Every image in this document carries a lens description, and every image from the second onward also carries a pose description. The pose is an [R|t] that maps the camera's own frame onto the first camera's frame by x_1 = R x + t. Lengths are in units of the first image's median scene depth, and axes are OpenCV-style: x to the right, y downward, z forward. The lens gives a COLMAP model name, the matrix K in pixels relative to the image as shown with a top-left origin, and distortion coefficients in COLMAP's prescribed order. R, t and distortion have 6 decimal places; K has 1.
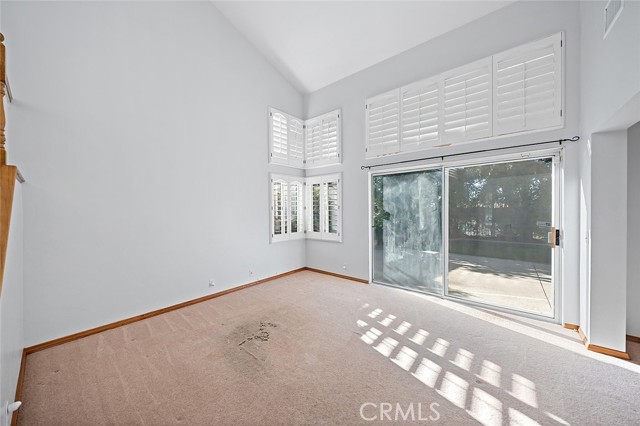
lens RADIAL K [[227.6, 0, 319.6], [0, 227.6, 210.5], [0, 0, 1]] dist [-0.000298, -0.000211]
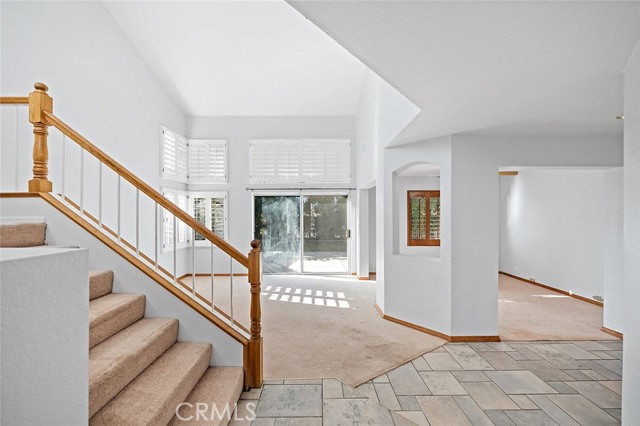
lens RADIAL K [[227.6, 0, 320.1], [0, 227.6, 215.2], [0, 0, 1]] dist [-0.000298, -0.000211]
pose [[0.767847, 0.006656, 0.640599, -0.340446], [0.002353, 0.999910, -0.013210, -0.017619], [-0.640629, 0.011651, 0.767762, -0.297887]]
